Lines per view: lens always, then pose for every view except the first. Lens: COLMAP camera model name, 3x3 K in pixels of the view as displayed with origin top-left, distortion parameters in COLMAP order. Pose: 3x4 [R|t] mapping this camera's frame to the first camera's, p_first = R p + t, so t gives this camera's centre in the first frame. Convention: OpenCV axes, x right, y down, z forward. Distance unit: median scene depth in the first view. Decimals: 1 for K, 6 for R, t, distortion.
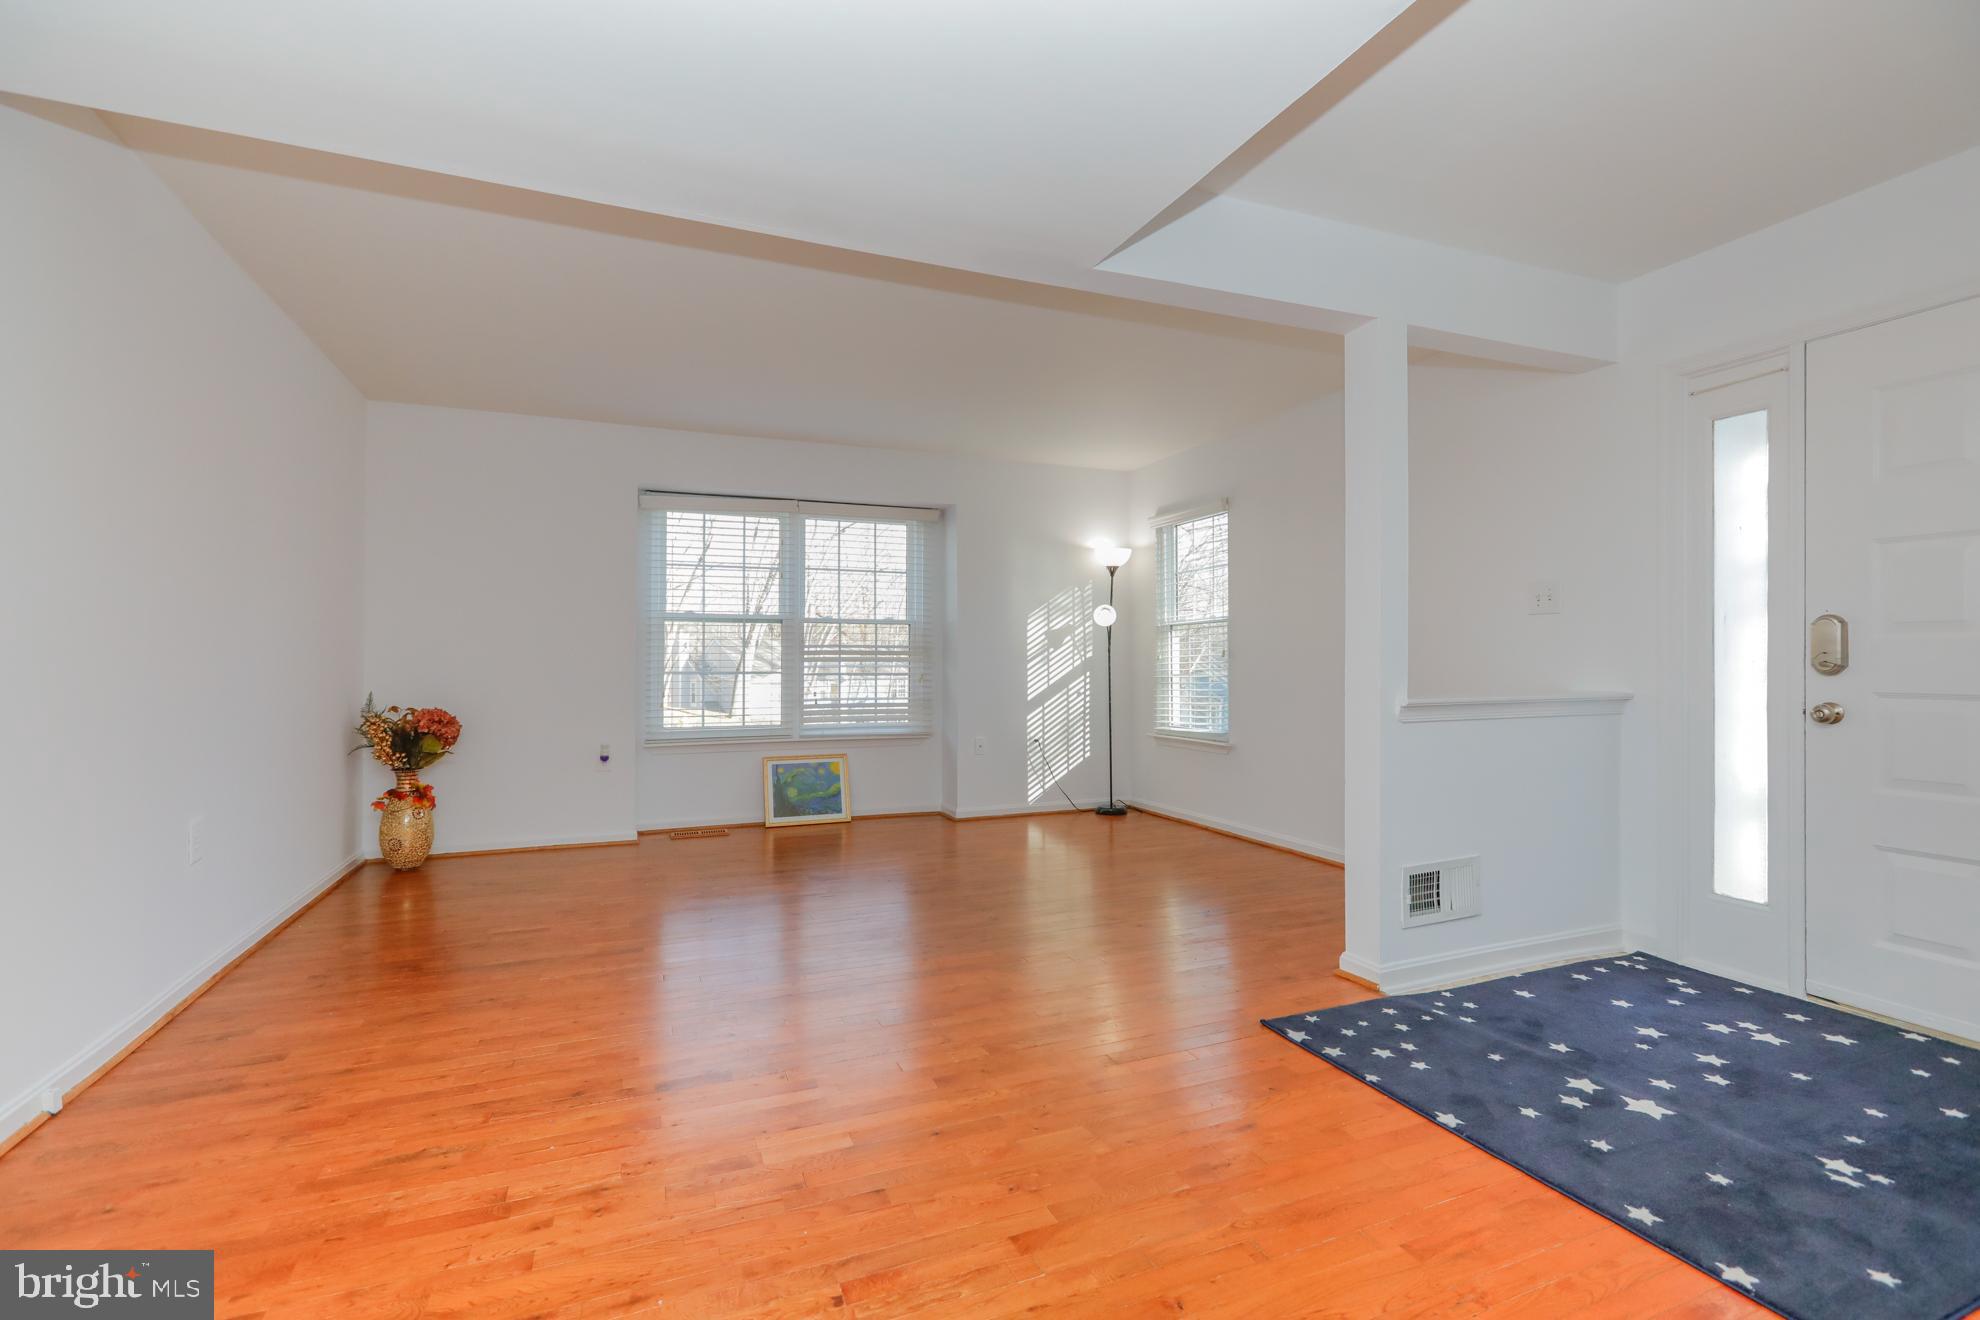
lens RADIAL K [[895.1, 0, 985.2], [0, 895.1, 660.9], [0, 0, 1]] dist [0.000475, -0.000306]
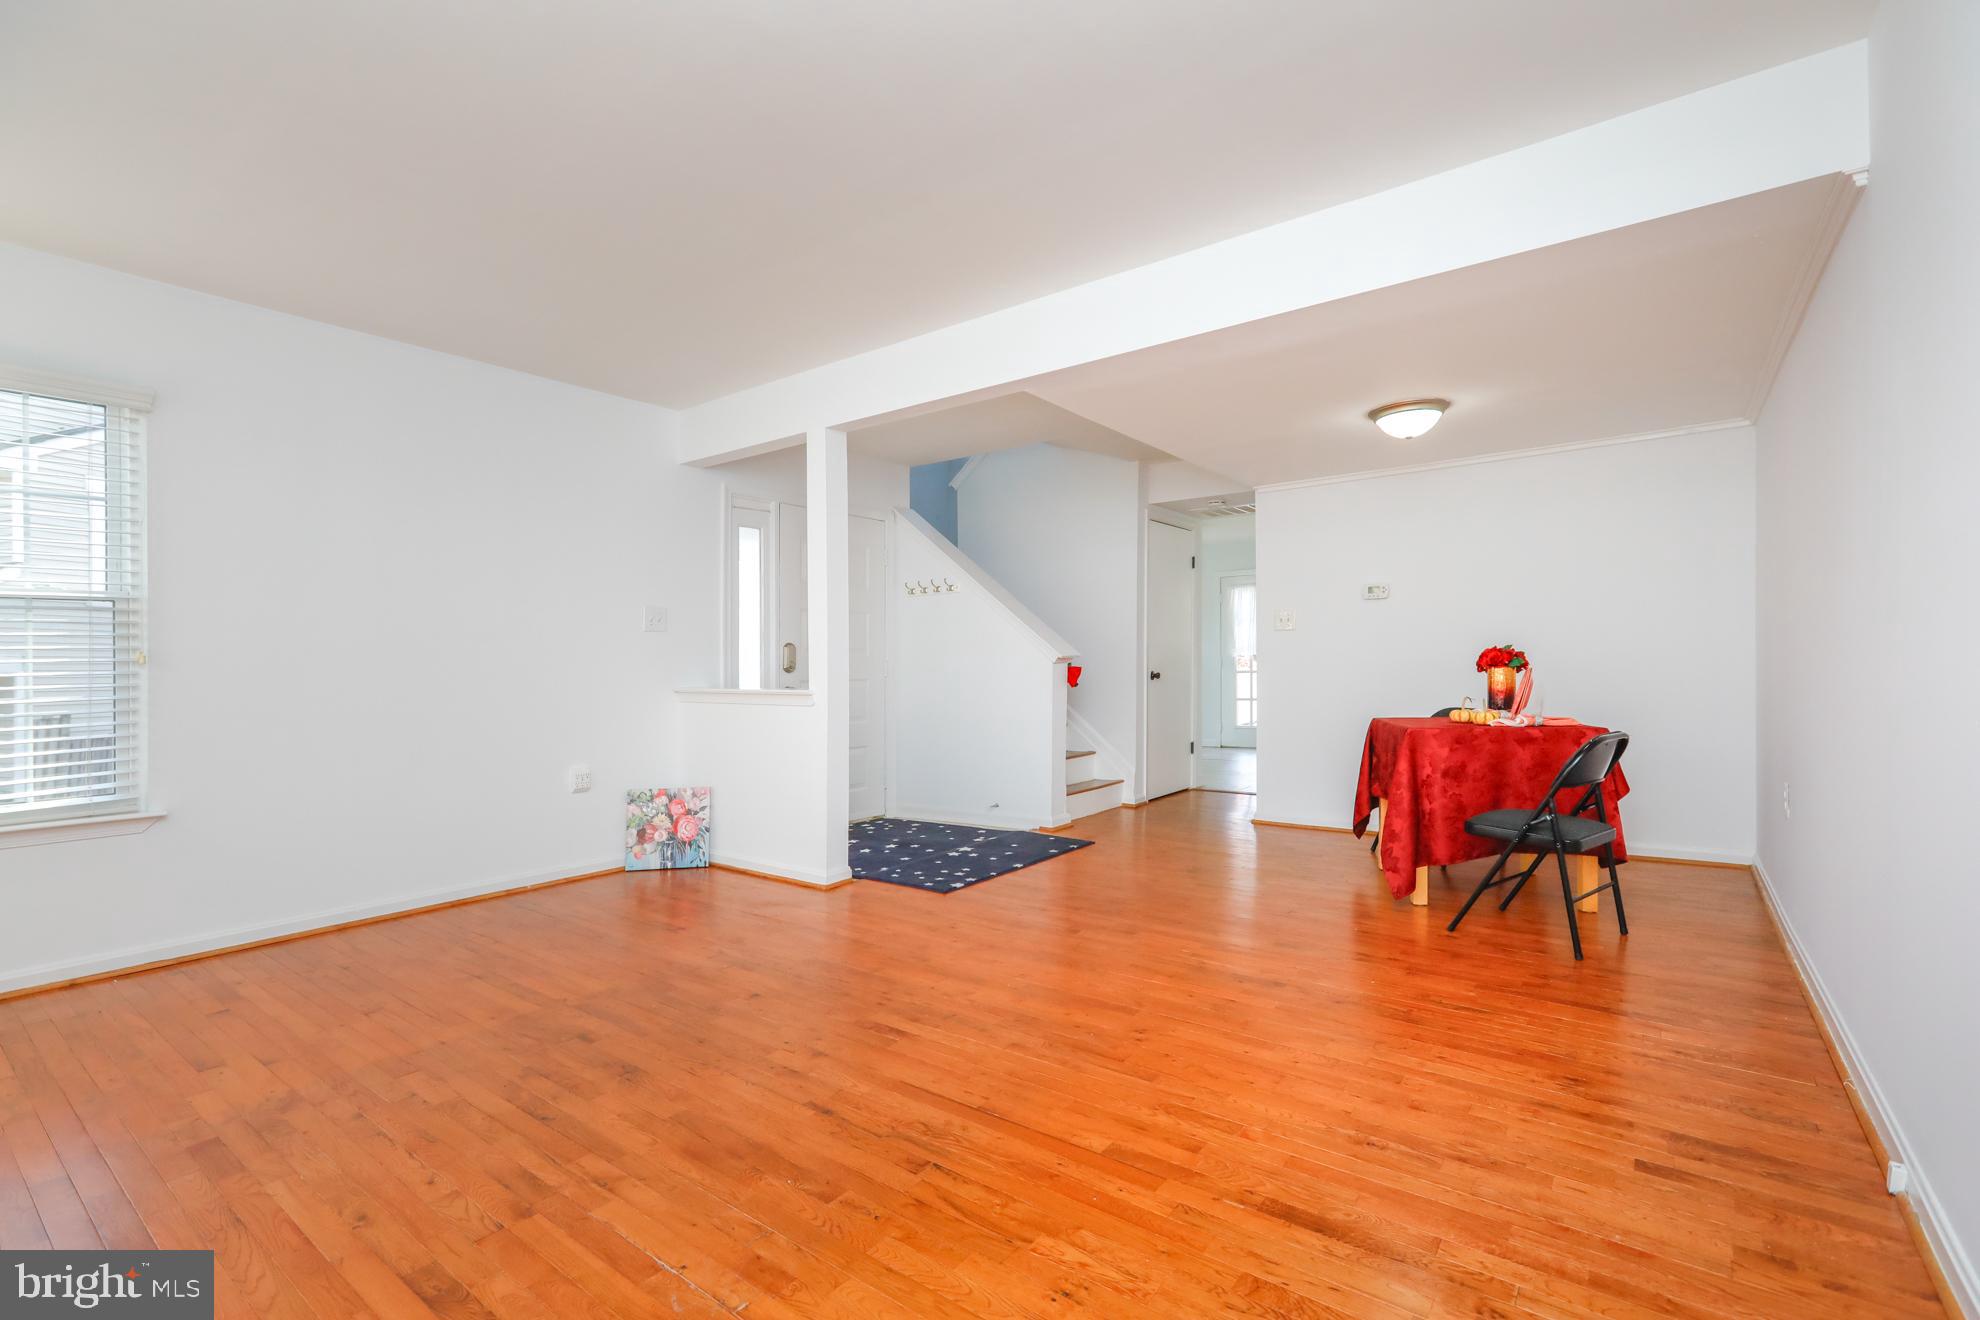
lens RADIAL K [[895.1, 0, 984.4], [0, 895.1, 666.1], [0, 0, 1]] dist [0.000475, -0.000306]
pose [[-0.510868, 0.011300, 0.859585, -1.189962], [0.005001, 0.999936, -0.010173, 0.025574], [-0.859645, -0.000898, -0.510891, 1.918188]]
